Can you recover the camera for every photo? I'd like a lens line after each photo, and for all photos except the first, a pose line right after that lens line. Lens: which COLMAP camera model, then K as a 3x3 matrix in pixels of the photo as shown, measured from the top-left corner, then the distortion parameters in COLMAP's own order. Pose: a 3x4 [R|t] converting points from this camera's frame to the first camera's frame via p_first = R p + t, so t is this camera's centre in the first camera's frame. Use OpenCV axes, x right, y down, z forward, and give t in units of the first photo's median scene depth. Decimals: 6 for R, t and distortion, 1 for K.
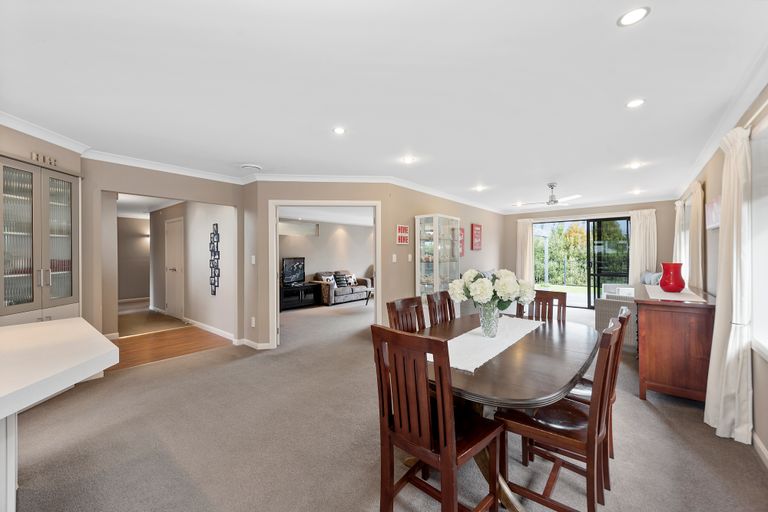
lens RADIAL K [[309.8, 0, 382.7], [0, 309.8, 253.5], [0, 0, 1]] dist [0.001090, 0.000020]
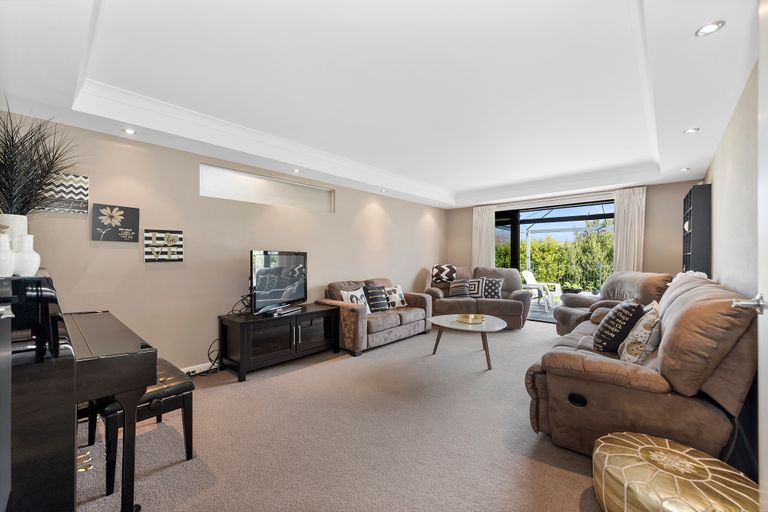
lens RADIAL K [[299.3, 0, 383.3], [0, 299.3, 257.1], [0, 0, 1]] dist [-0.000763, 0.000004]
pose [[0.999136, 0.005810, -0.041161, -0.107291], [-0.005757, 0.999982, 0.001405, 0.017764], [0.041168, -0.001167, 0.999152, 0.513722]]
